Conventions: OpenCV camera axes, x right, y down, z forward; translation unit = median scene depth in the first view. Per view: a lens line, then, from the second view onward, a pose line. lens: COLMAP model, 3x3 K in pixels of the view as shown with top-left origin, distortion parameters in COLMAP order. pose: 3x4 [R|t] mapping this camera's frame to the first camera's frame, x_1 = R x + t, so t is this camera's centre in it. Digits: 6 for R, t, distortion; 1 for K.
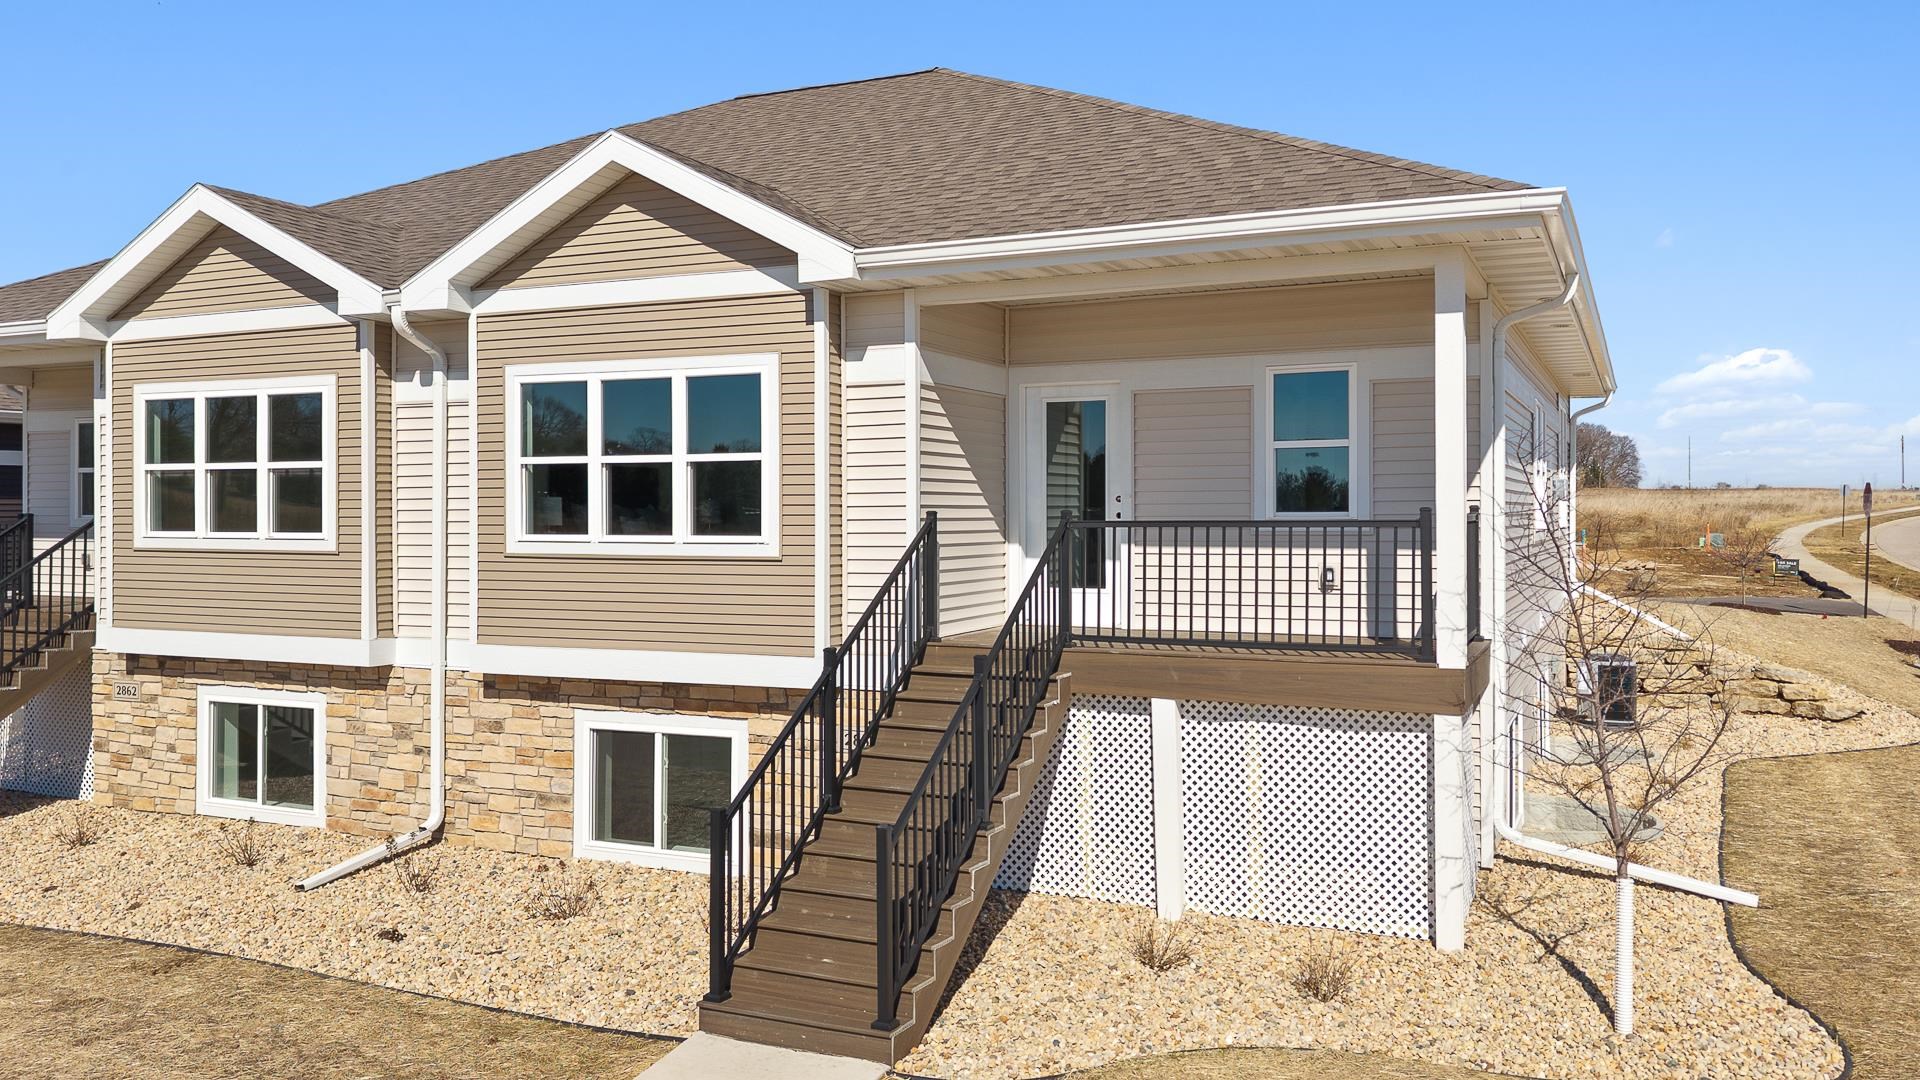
lens RADIAL K [[1493.0, 0, 989.5], [0, 1493.0, 510.3], [0, 0, 1]] dist [0.004354, -0.010659]
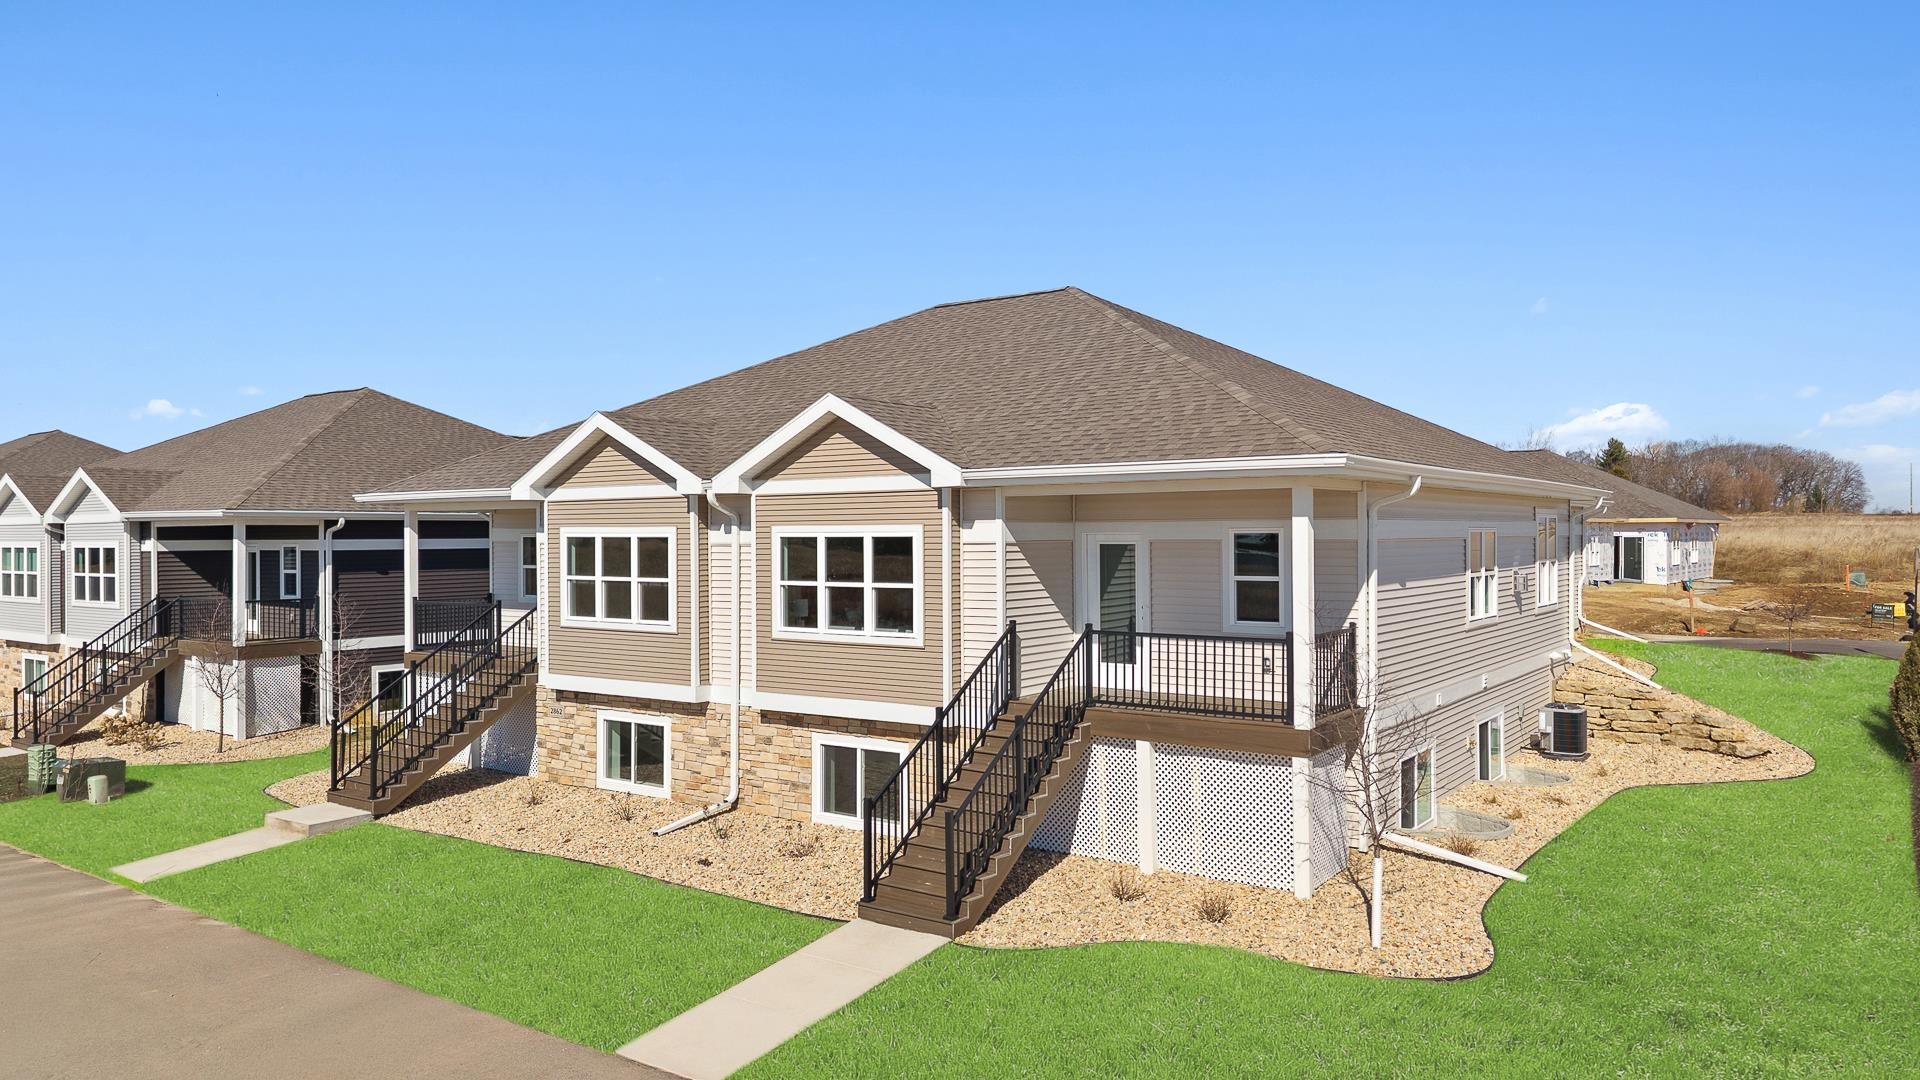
lens RADIAL K [[1298.9, 0, 991.5], [0, 1298.9, 547.2], [0, 0, 1]] dist [0.056926, -0.068378]
pose [[0.983603, 0.000383, -0.180348, 0.179674], [0.001824, 0.999925, 0.012070, -0.089917], [0.180339, -0.012201, 0.983529, -0.384426]]
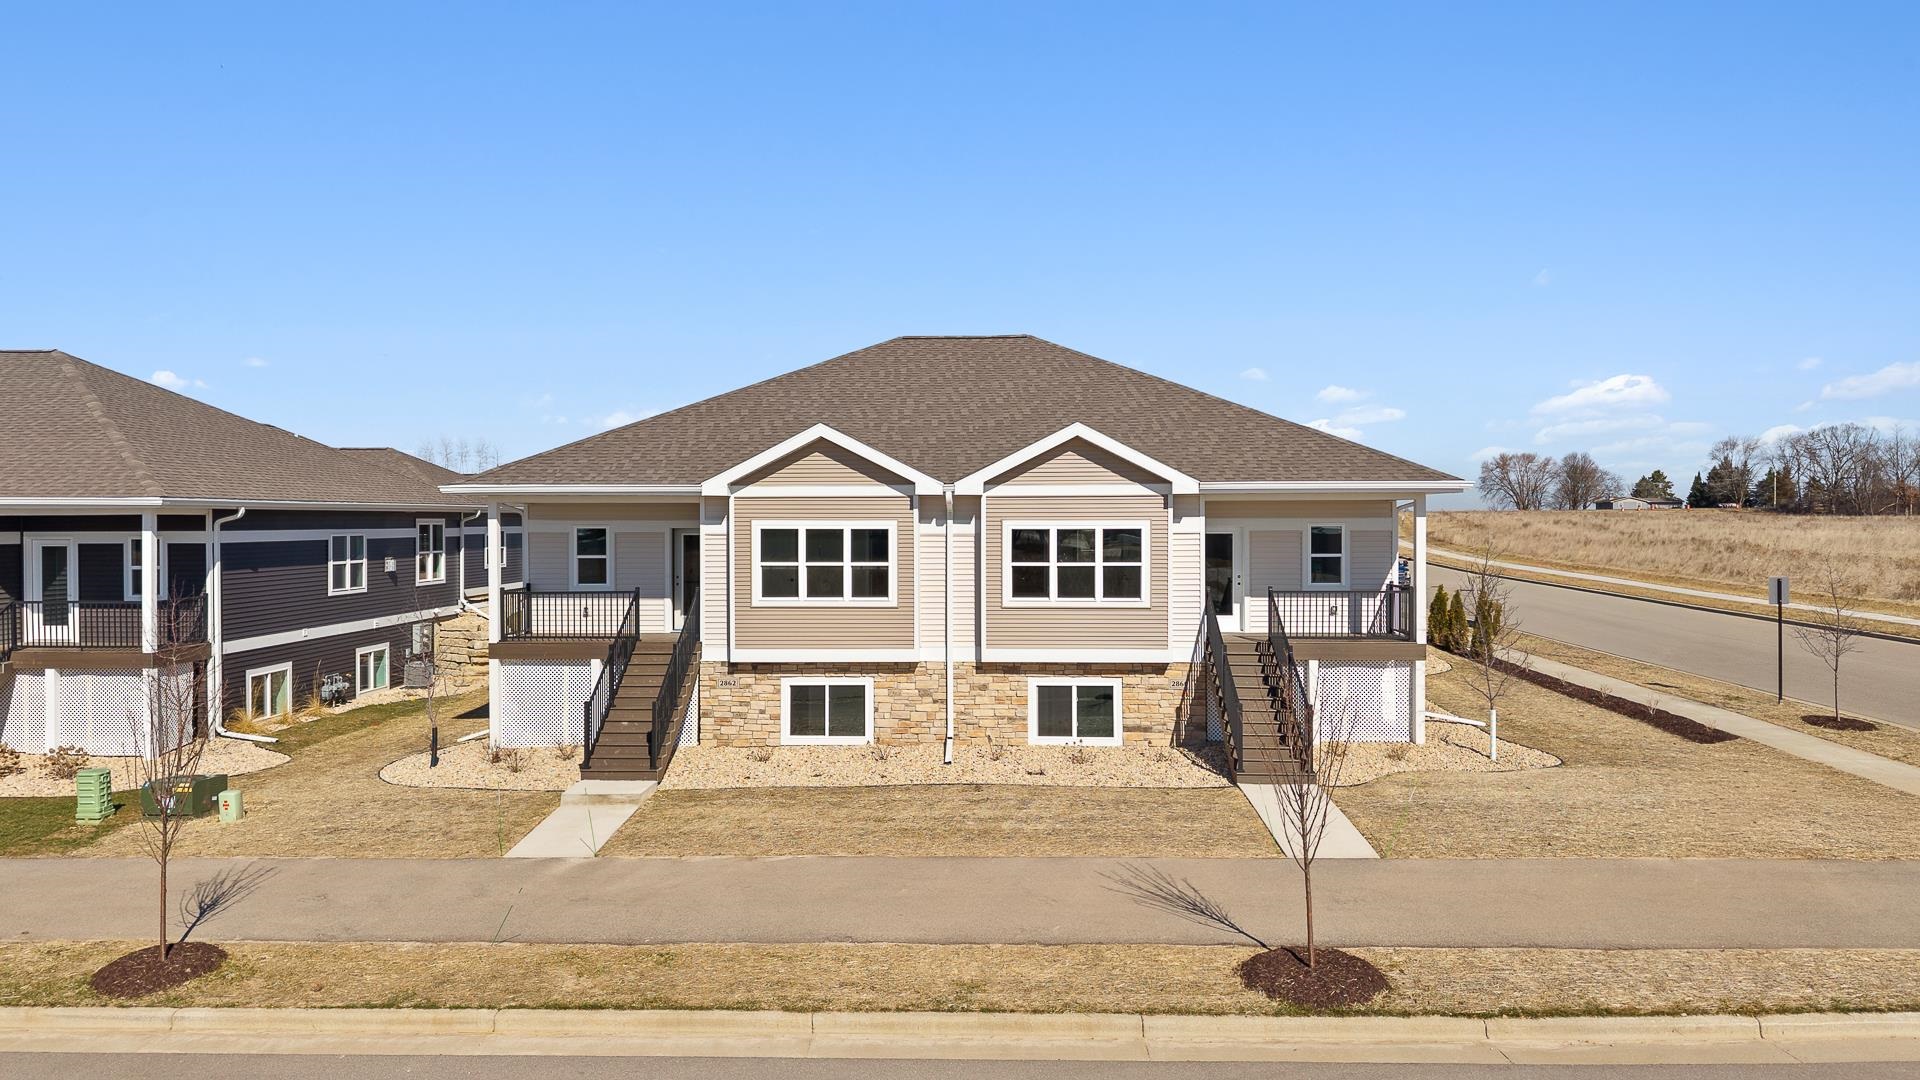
lens RADIAL K [[1298.9, 0, 991.5], [0, 1298.9, 547.2], [0, 0, 1]] dist [0.056926, -0.068378]
pose [[0.915870, -0.005514, 0.401437, -1.098086], [-0.001515, 0.999851, 0.017190, -0.089886], [-0.401472, -0.016352, 0.915725, -0.720917]]
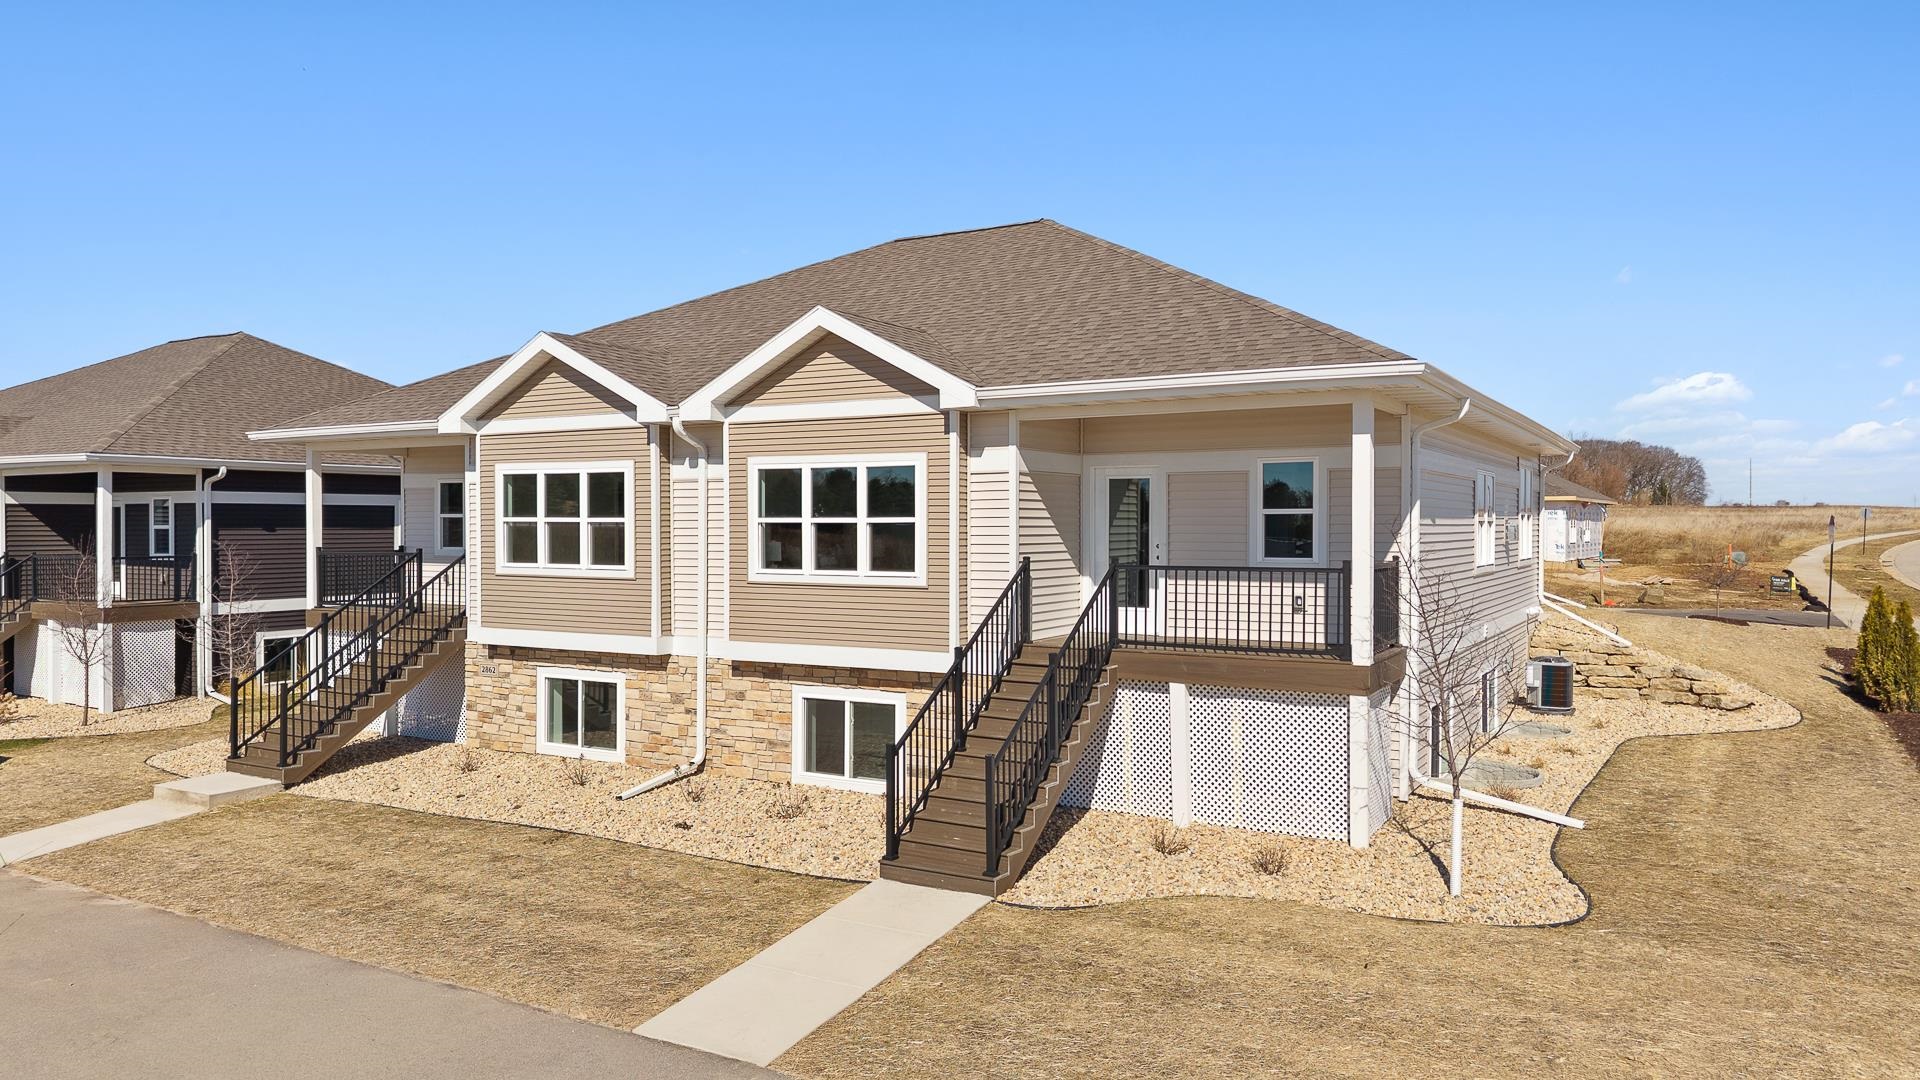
lens RADIAL K [[1298.9, 0, 991.5], [0, 1298.9, 547.2], [0, 0, 1]] dist [0.056926, -0.068378]
pose [[0.996098, 0.004363, -0.088141, 0.037647], [-0.002718, 0.999820, 0.018774, -0.031026], [0.088207, -0.018462, 0.995931, -0.289245]]
